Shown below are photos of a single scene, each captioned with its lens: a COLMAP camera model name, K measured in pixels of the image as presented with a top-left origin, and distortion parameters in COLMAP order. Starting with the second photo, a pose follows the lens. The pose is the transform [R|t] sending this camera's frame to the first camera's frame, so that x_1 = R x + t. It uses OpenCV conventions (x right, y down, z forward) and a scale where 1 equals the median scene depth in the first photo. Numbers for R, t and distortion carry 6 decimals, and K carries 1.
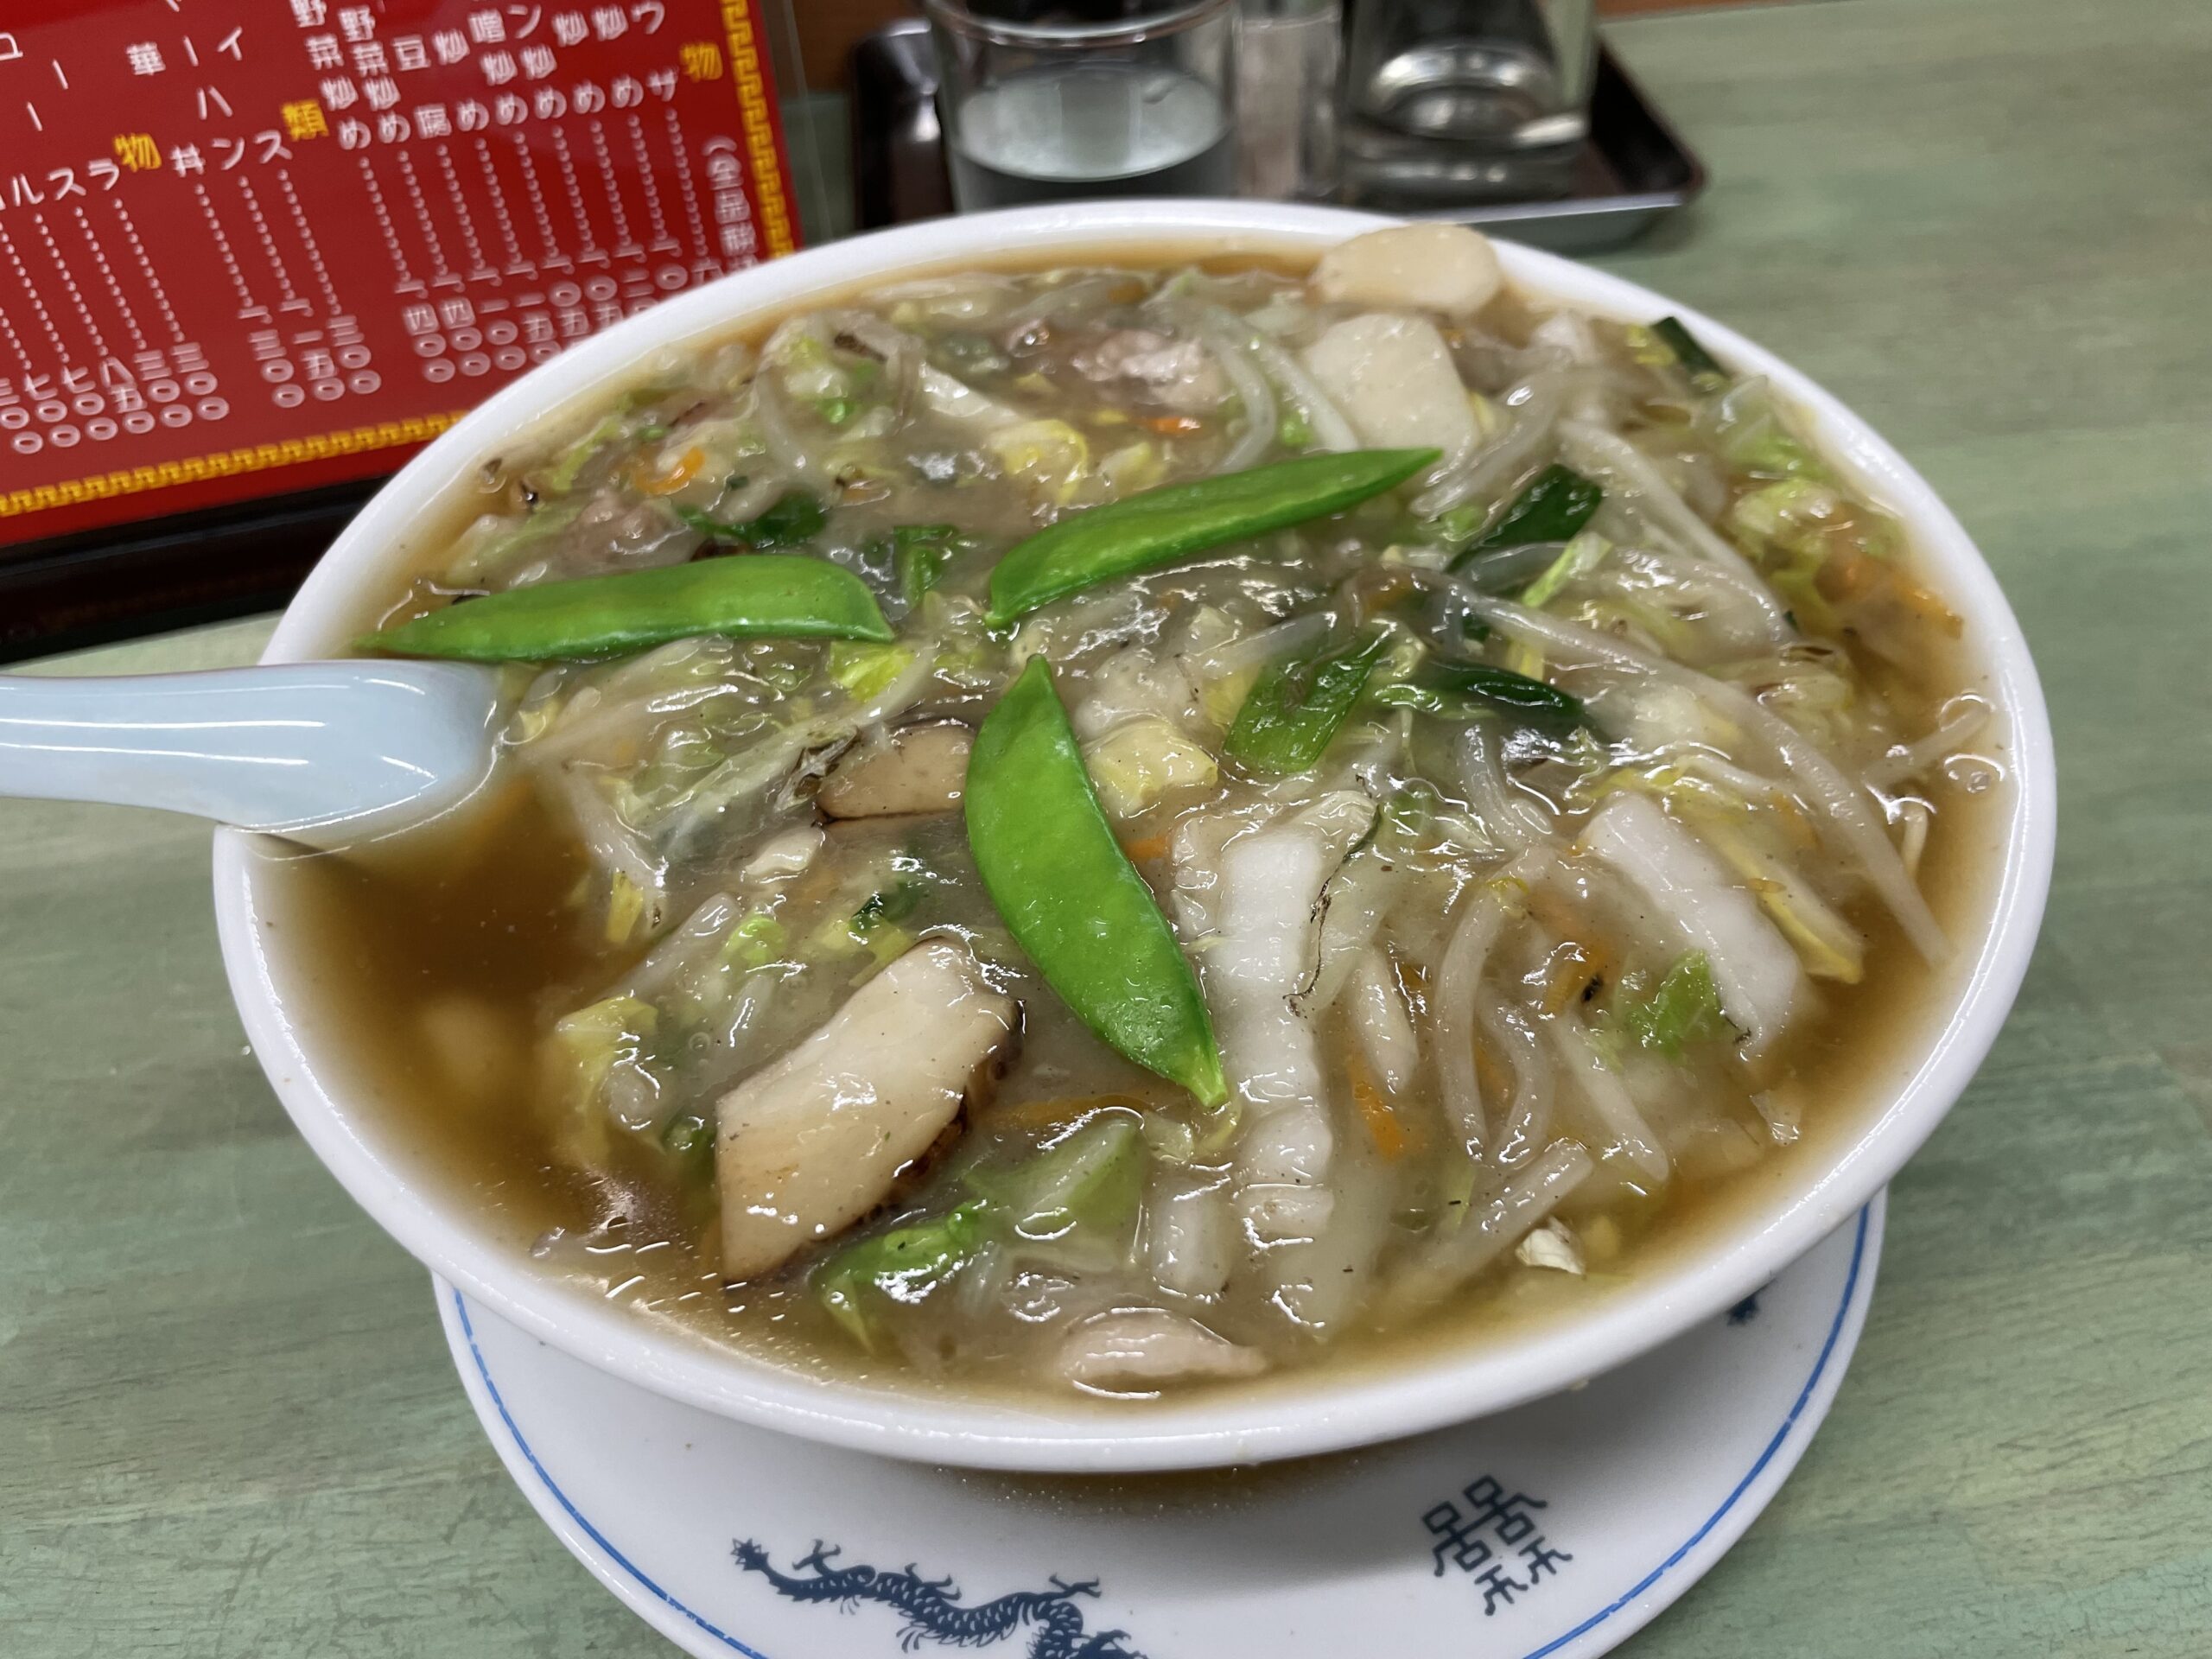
lens RADIAL K [[1659.5, 0, 1103.9], [0, 1659.5, 813.7], [0, 0, 1]] dist [0.091270, -0.114666]
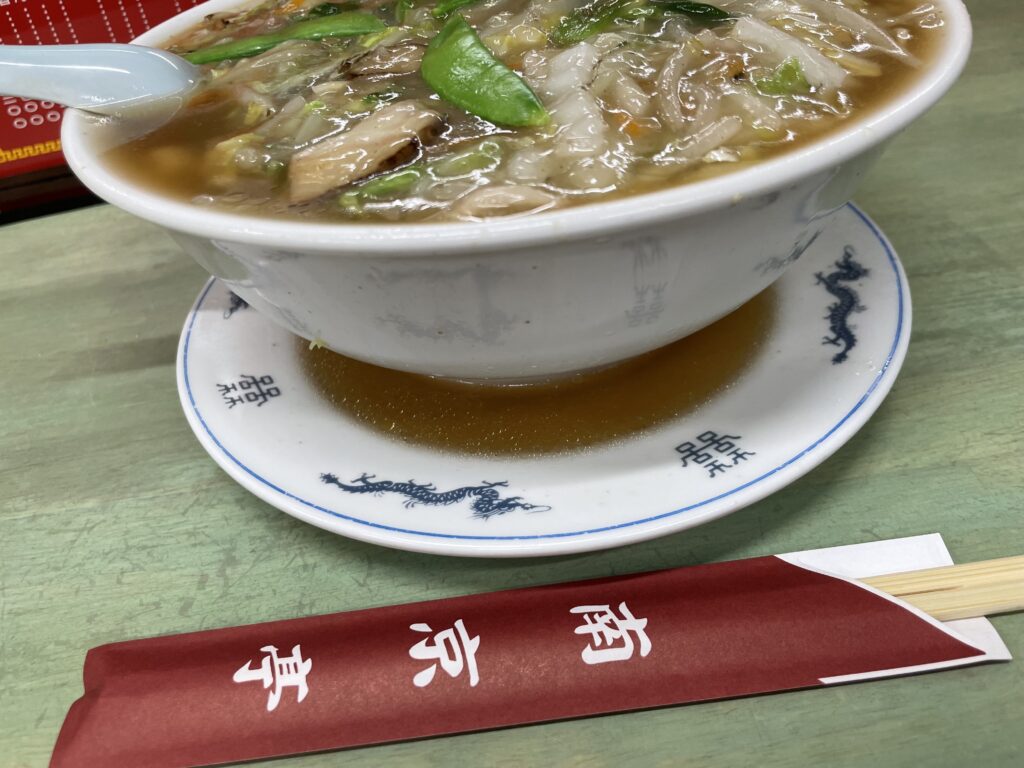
lens RADIAL K [[768.0, 0, 499.8], [0, 768.0, 336.6], [0, 0, 1]] dist [0.087387, -0.106521]
pose [[0.998126, -0.042932, -0.043595, 0.030326], [0.037819, 0.992988, -0.112002, 0.350209], [0.048098, 0.110143, 0.992751, 0.092919]]
